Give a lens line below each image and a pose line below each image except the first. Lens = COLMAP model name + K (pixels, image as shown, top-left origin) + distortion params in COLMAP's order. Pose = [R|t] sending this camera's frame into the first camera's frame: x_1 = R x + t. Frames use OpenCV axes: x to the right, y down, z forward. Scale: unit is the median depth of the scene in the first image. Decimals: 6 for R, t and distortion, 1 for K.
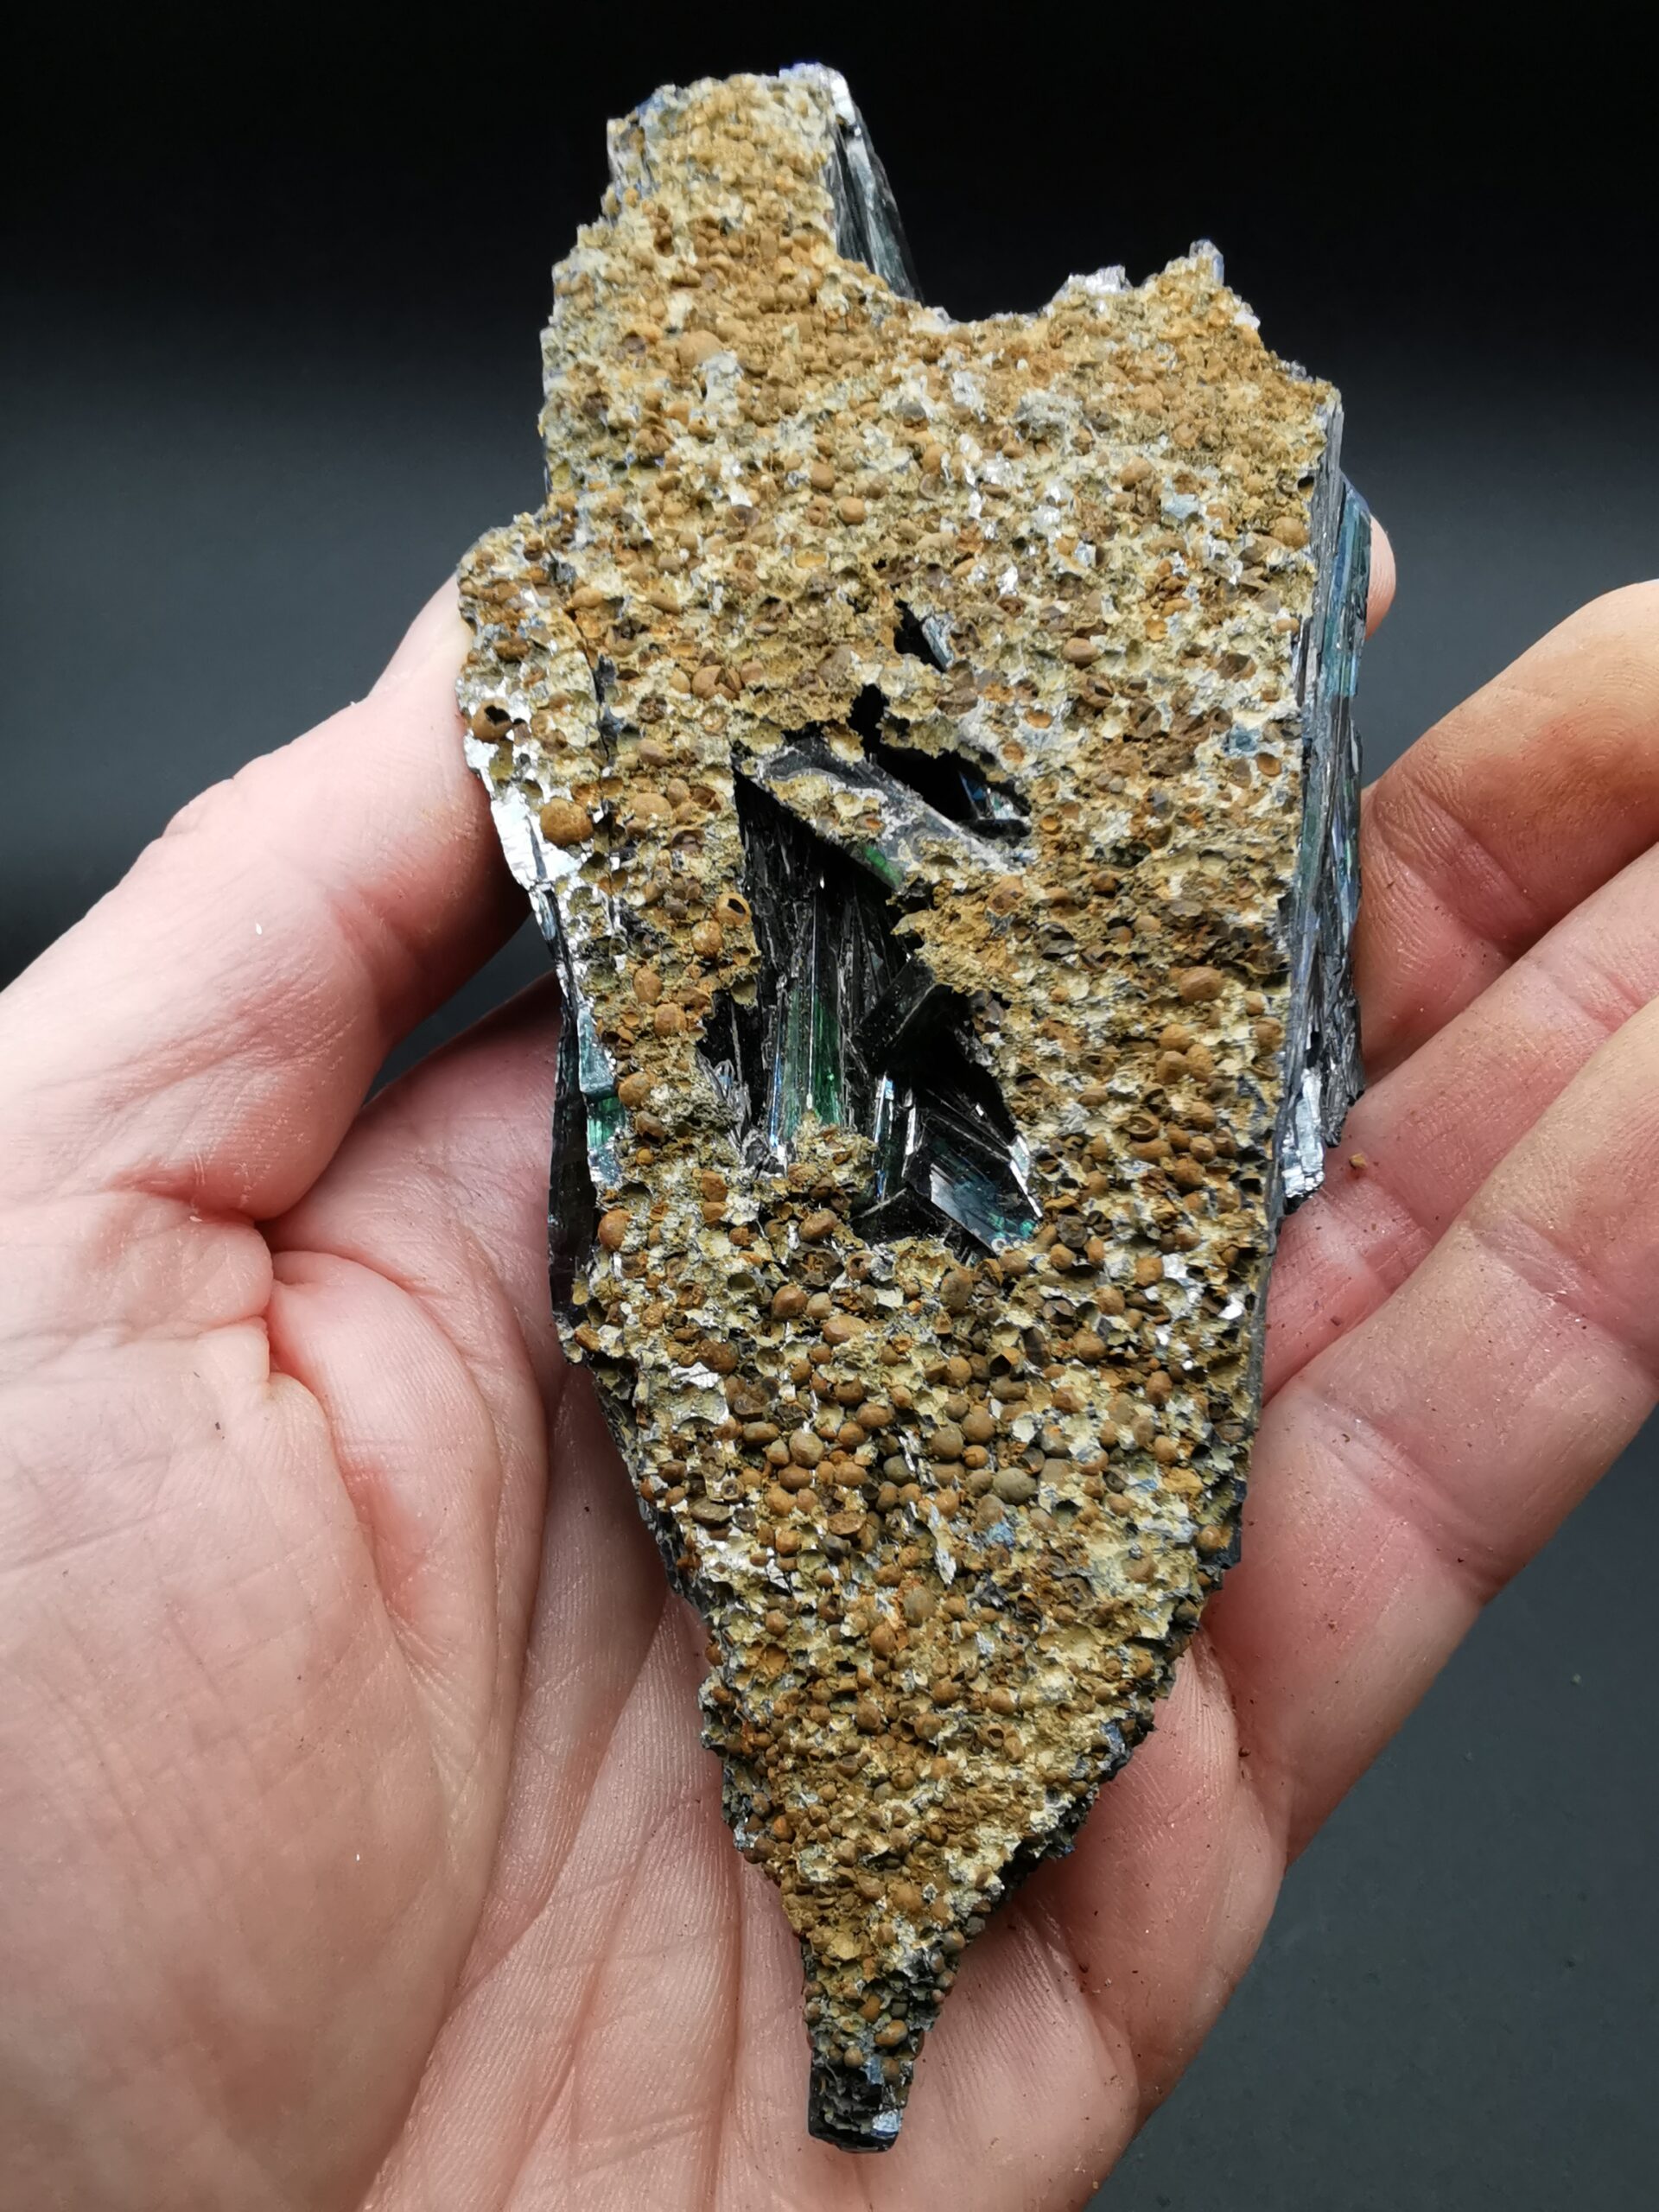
lens RADIAL K [[1924.6, 0, 829.5], [0, 1924.6, 1106.0], [0, 0, 1]] dist [0.139719, -0.318980]
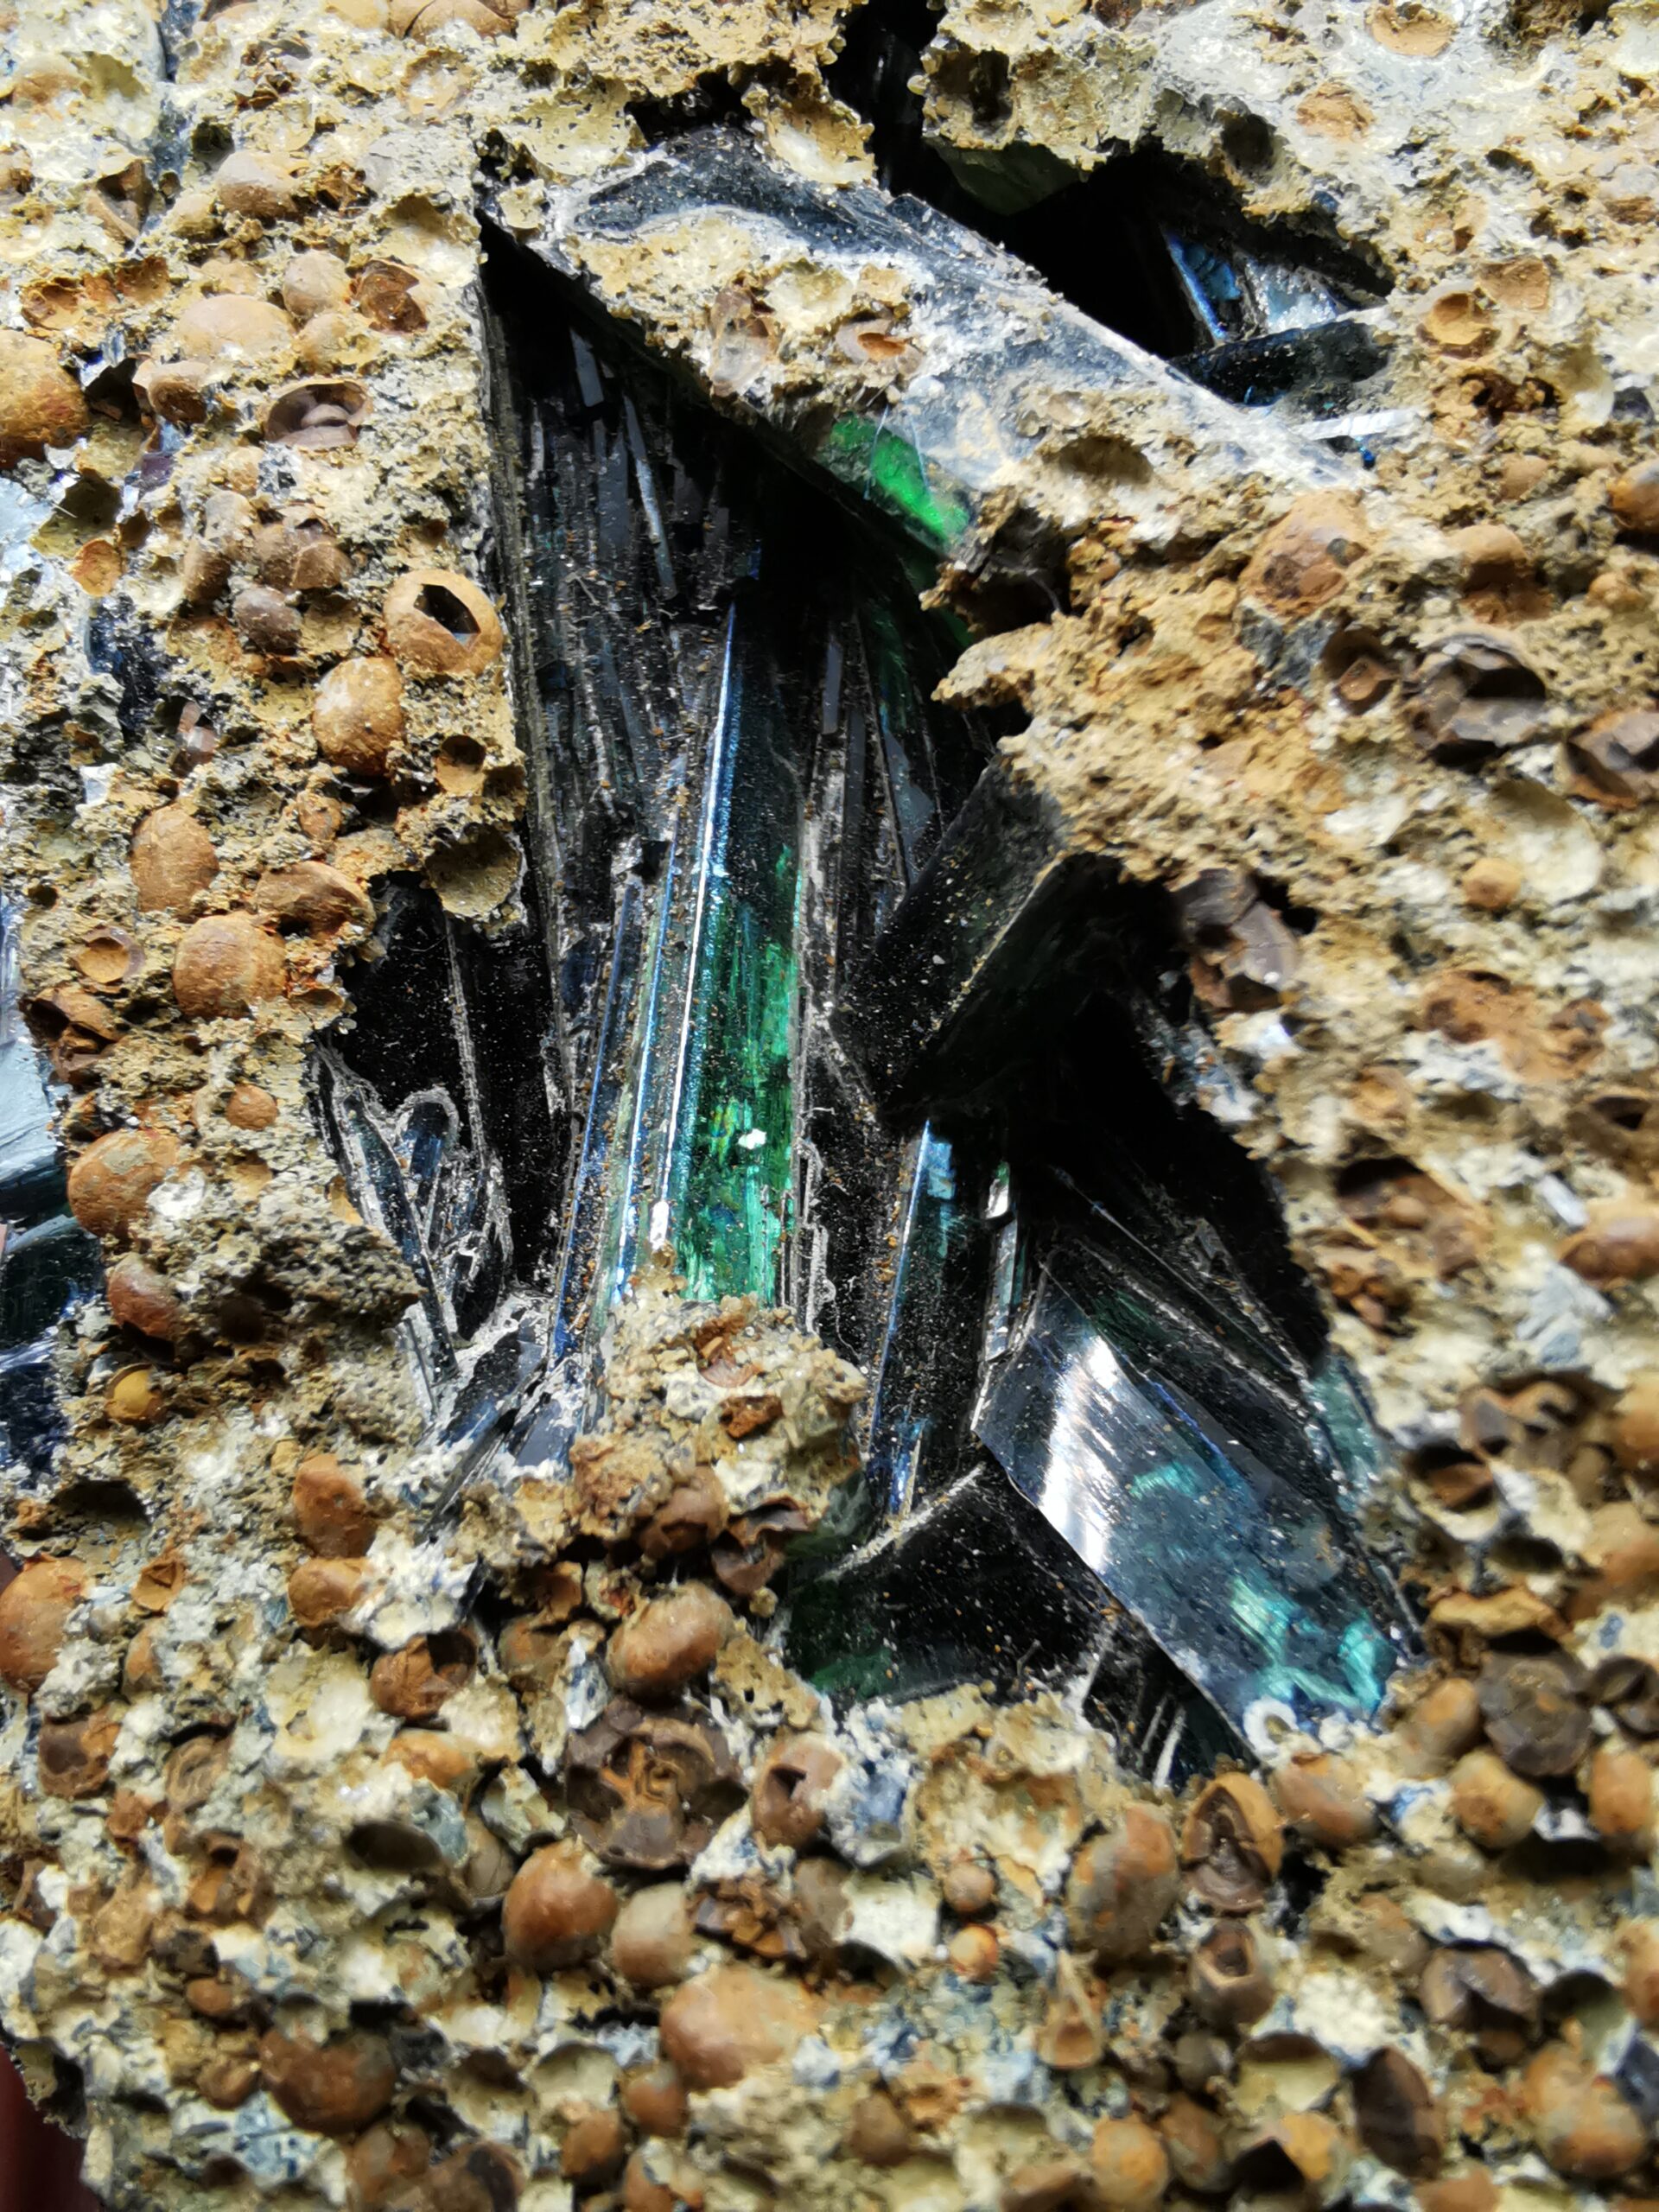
lens RADIAL K [[1924.6, 0, 829.5], [0, 1924.6, 1106.0], [0, 0, 1]] dist [0.139719, -0.318980]
pose [[0.993995, 0.011739, -0.108795, 0.051644], [-0.008012, 0.999368, 0.034637, -0.033314], [0.109133, -0.033557, 0.993461, 0.690943]]
